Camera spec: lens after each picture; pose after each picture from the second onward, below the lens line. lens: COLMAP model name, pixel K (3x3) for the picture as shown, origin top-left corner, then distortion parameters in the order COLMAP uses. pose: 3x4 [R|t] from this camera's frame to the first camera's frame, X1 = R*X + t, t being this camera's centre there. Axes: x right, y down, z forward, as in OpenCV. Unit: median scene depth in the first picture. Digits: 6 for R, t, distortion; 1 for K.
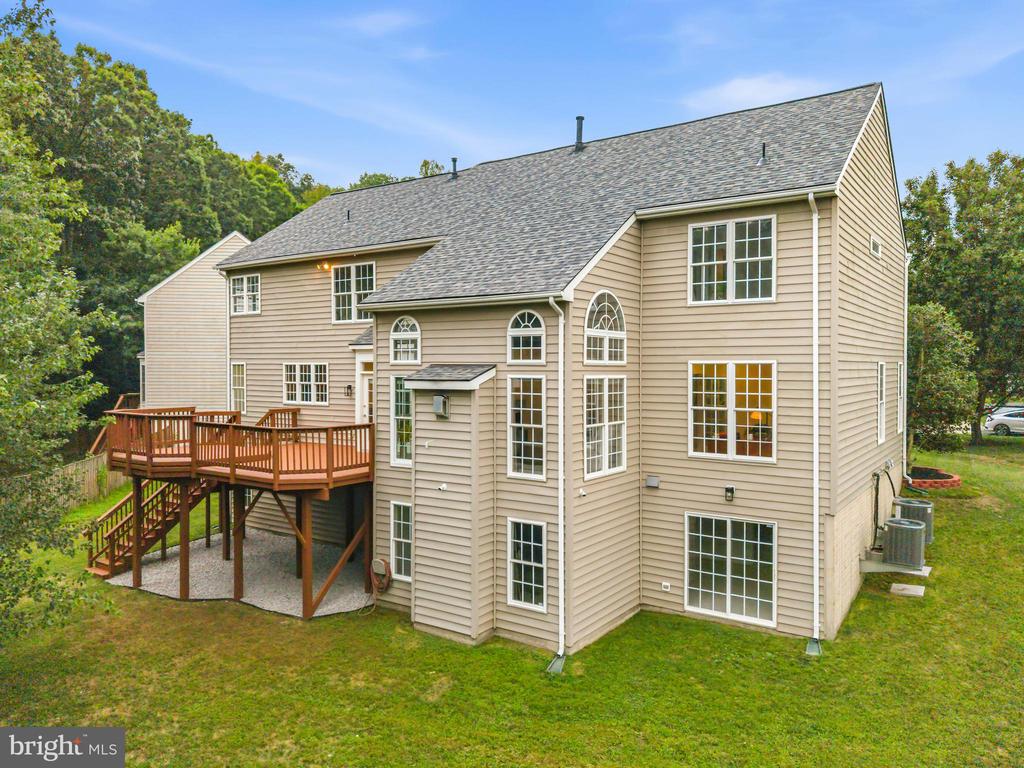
lens RADIAL K [[737.3, 0, 512.0], [0, 737.3, 384.0], [0, 0, 1]] dist [0.005787, 0.000050]
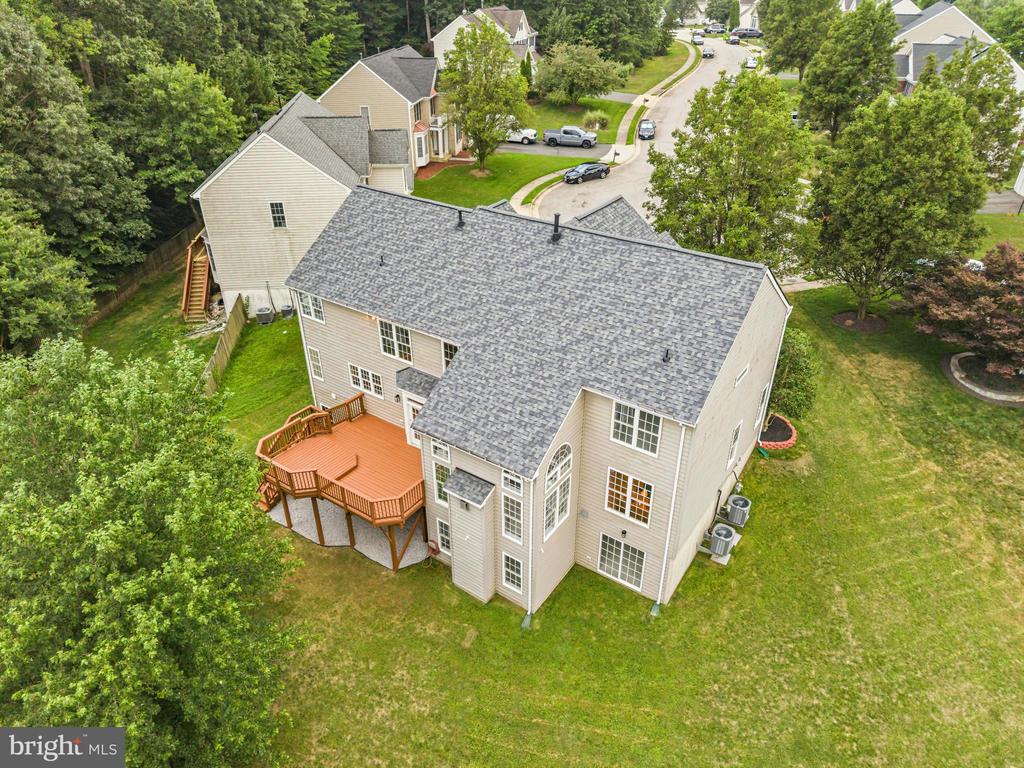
lens RADIAL K [[690.8, 0, 512.0], [0, 690.8, 384.0], [0, 0, 1]] dist [0.020913, -0.002816]
pose [[0.999999, -0.000395, -0.001362, 0.019458], [0.001027, 0.864037, 0.503428, -0.985999], [0.000978, -0.503429, 0.864036, -0.280019]]
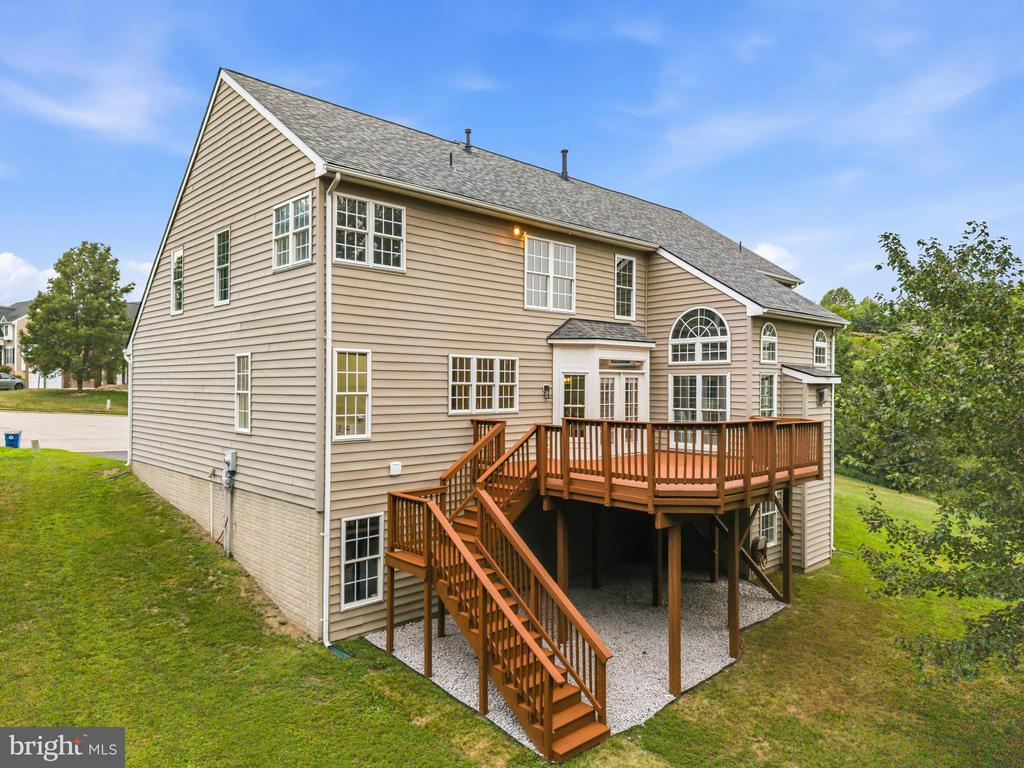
lens RADIAL K [[690.8, 0, 512.0], [0, 690.8, 384.0], [0, 0, 1]] dist [0.020913, -0.002816]
pose [[0.201854, -0.000563, 0.979416, -1.339566], [0.016566, 0.999859, -0.002839, 0.001476], [-0.979276, 0.016798, 0.201834, 1.197797]]
